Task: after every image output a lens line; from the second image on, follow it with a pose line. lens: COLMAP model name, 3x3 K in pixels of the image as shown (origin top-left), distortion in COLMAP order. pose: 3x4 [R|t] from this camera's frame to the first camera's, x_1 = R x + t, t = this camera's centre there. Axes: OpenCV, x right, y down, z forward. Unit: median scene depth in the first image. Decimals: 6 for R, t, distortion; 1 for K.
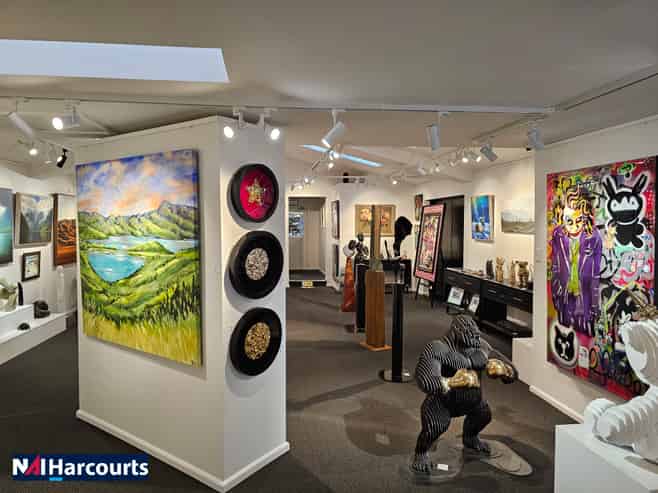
lens RADIAL K [[431.5, 0, 328.3], [0, 431.5, 231.1], [0, 0, 1]] dist [0.003245, 0.000500]
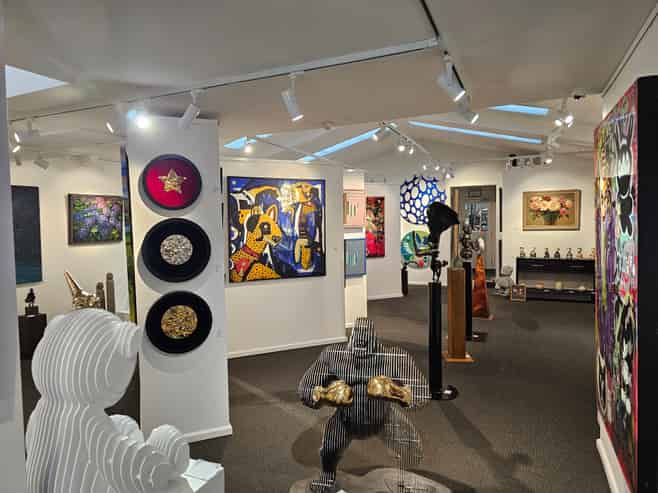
lens RADIAL K [[444.6, 0, 329.0], [0, 444.6, 246.5], [0, 0, 1]] dist [0.001384, 0.000265]
pose [[0.850240, 0.023535, -0.525869, 0.728481], [0.000466, 0.998966, 0.045462, 0.019264], [0.526396, -0.038899, 0.849350, 0.273493]]
